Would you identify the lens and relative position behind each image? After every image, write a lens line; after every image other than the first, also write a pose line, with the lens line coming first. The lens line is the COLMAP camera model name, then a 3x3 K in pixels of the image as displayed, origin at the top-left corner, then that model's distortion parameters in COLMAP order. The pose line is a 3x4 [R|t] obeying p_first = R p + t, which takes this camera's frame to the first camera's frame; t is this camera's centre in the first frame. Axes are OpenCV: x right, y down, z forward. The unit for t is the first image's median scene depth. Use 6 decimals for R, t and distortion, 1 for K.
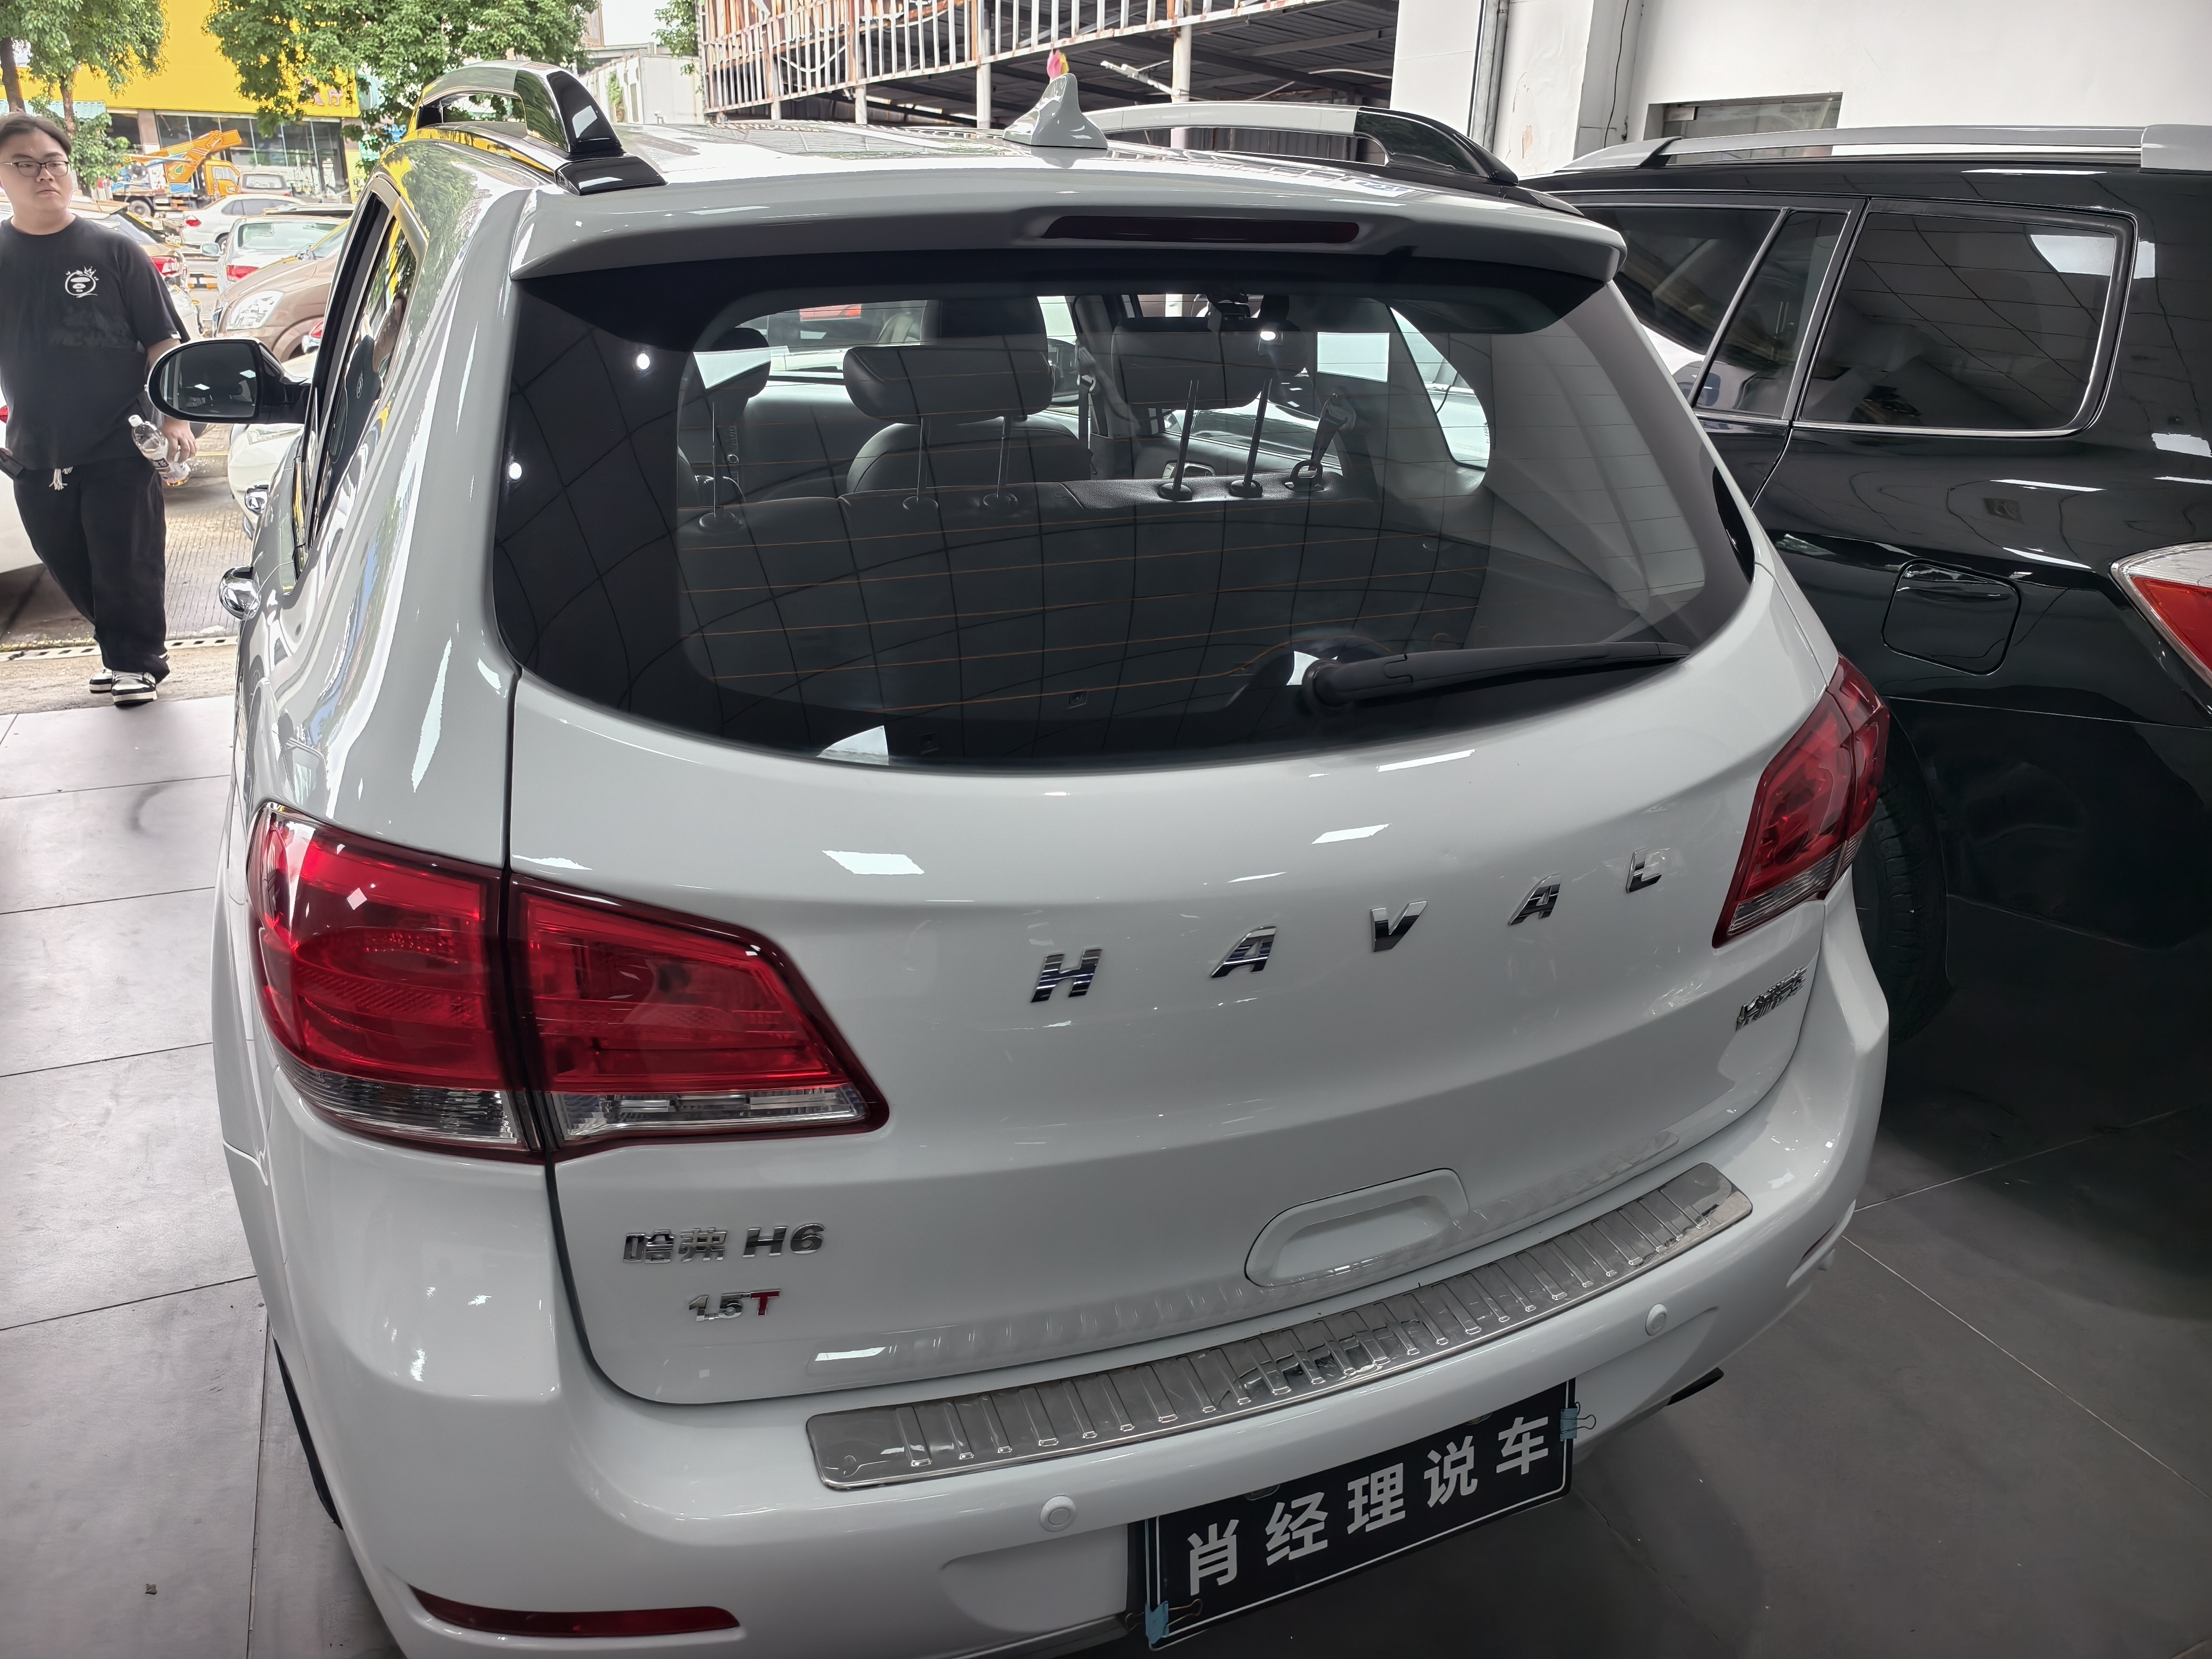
lens RADIAL K [[1658.6, 0, 1106.0], [0, 1658.6, 829.5], [0, 0, 1]] dist [0.001201, 0.000921]
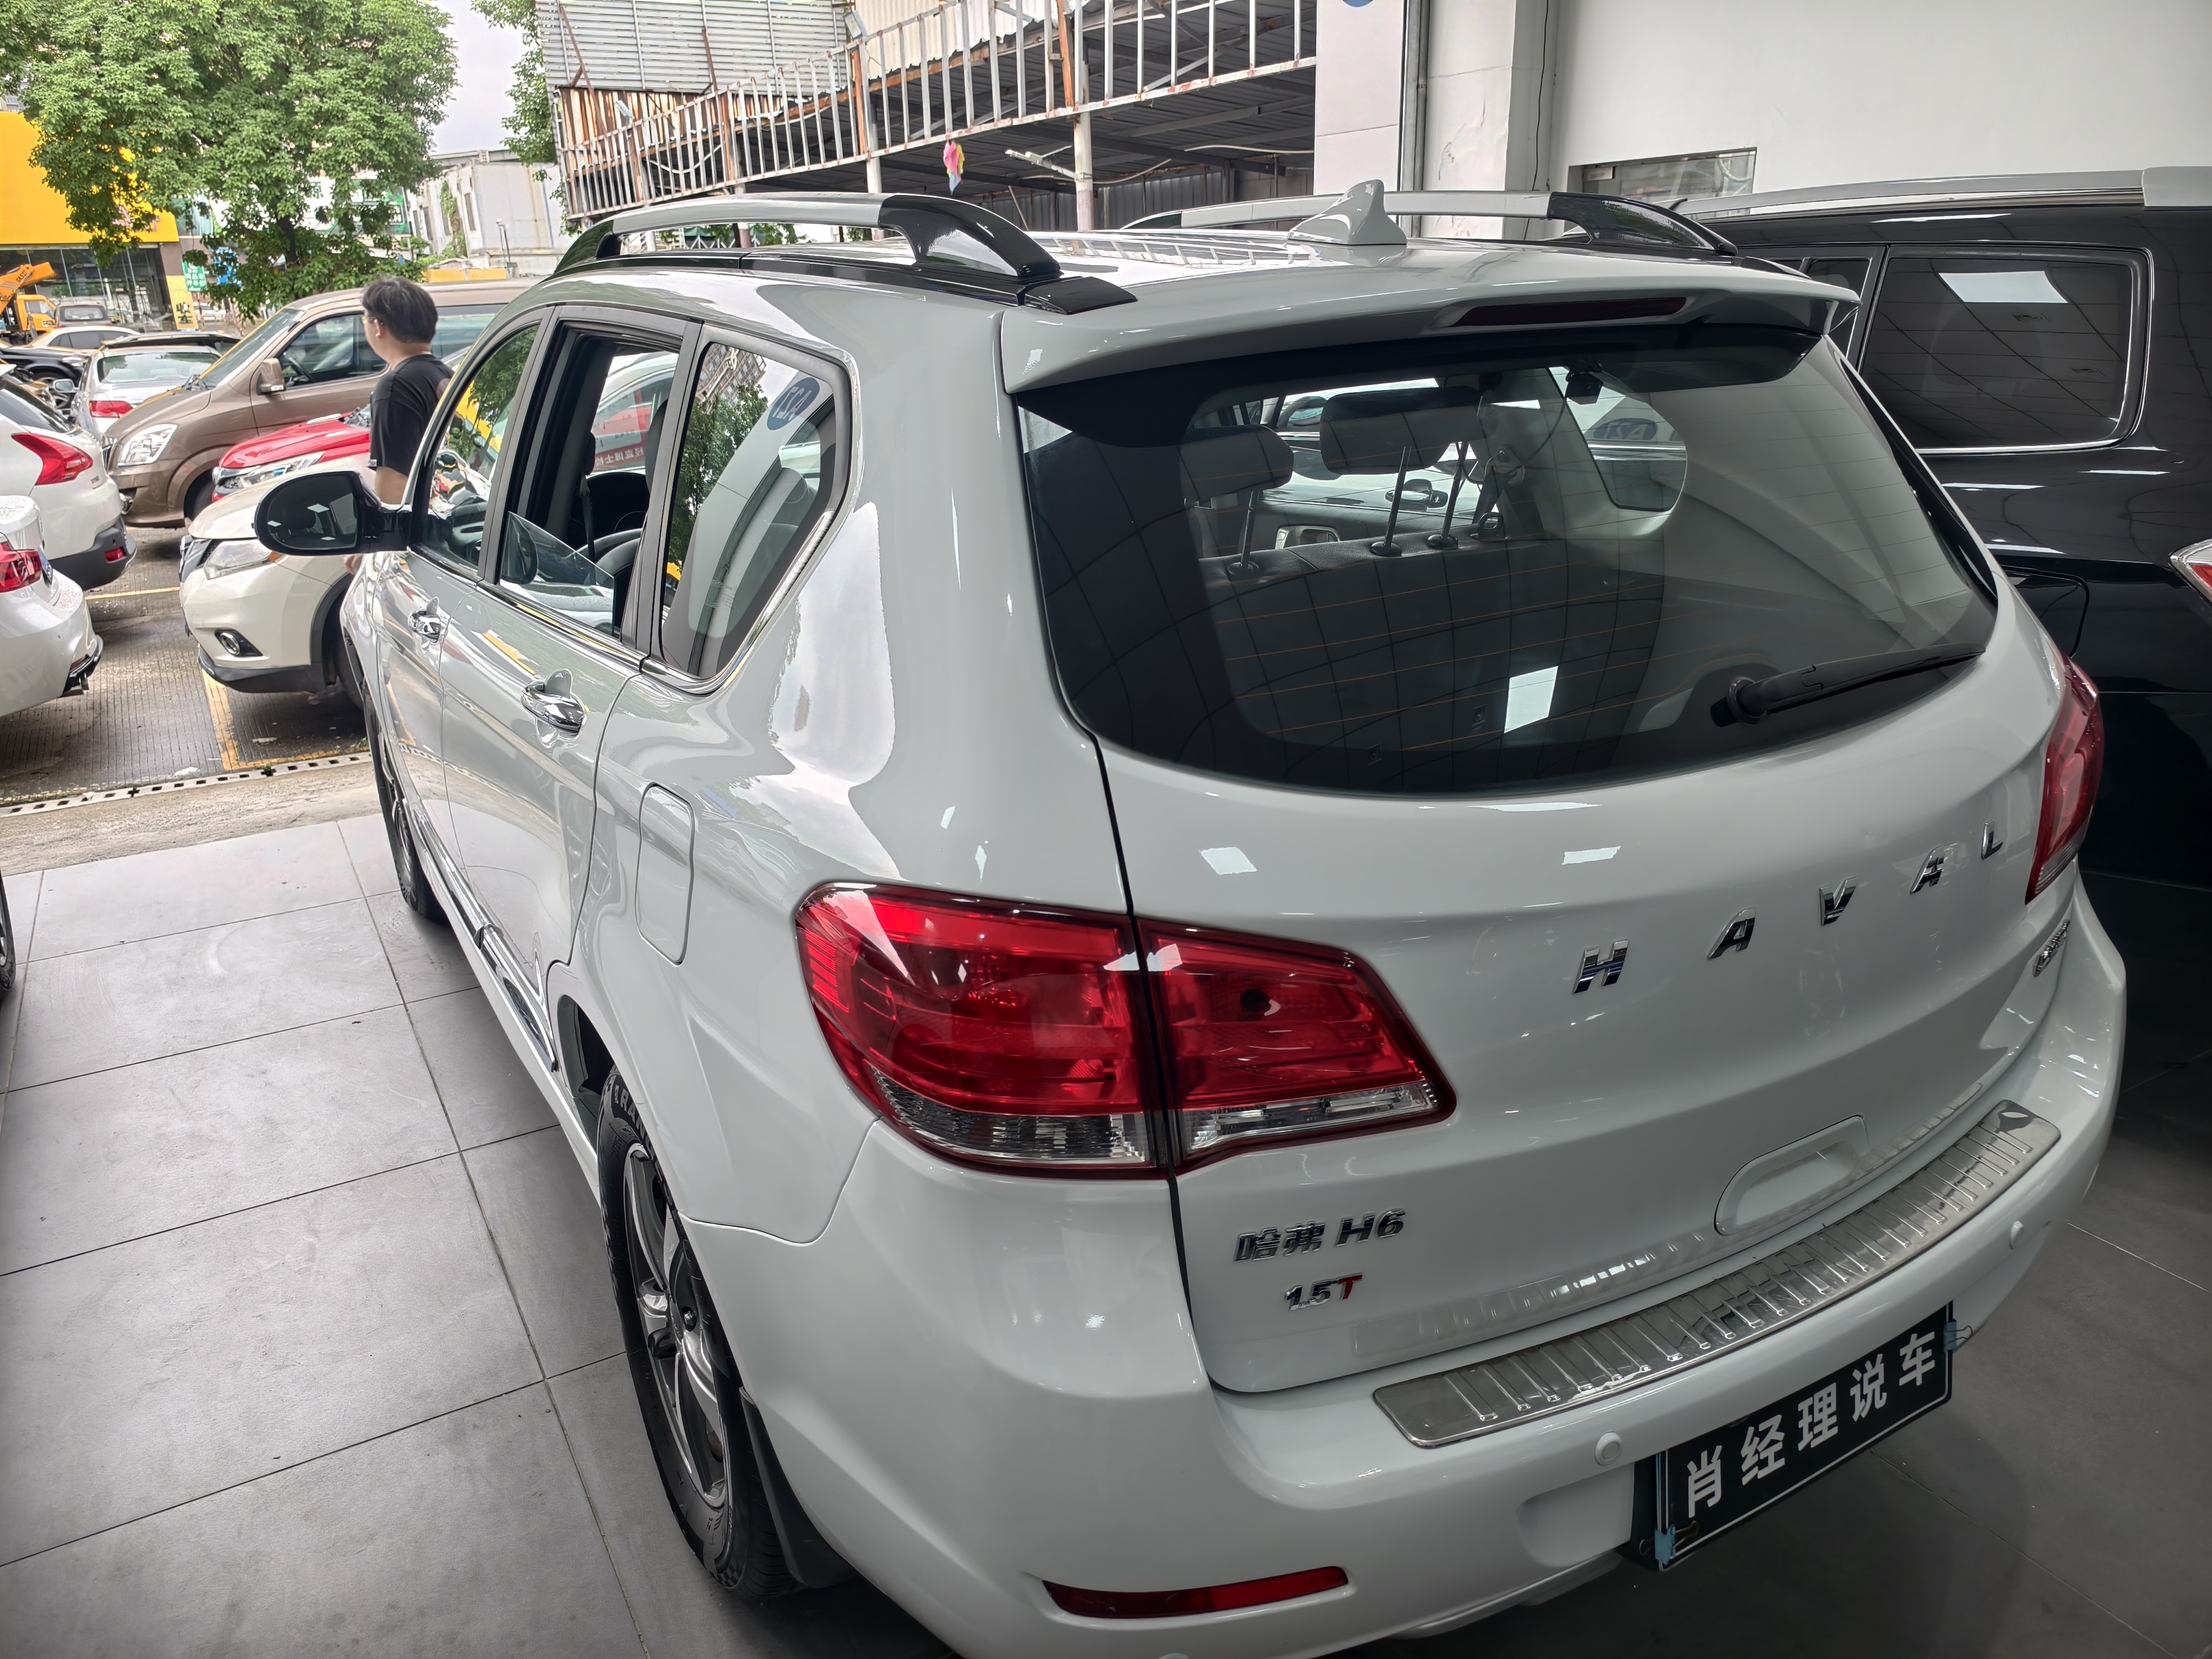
lens RADIAL K [[1673.2, 0, 1106.4], [0, 1673.2, 855.7], [0, 0, 1]] dist [0.007050, -0.010299]
pose [[0.991609, -0.088527, 0.094209, -0.211071], [0.091250, 0.995514, -0.024987, 0.005083], [-0.091574, 0.033374, 0.995239, -0.053119]]
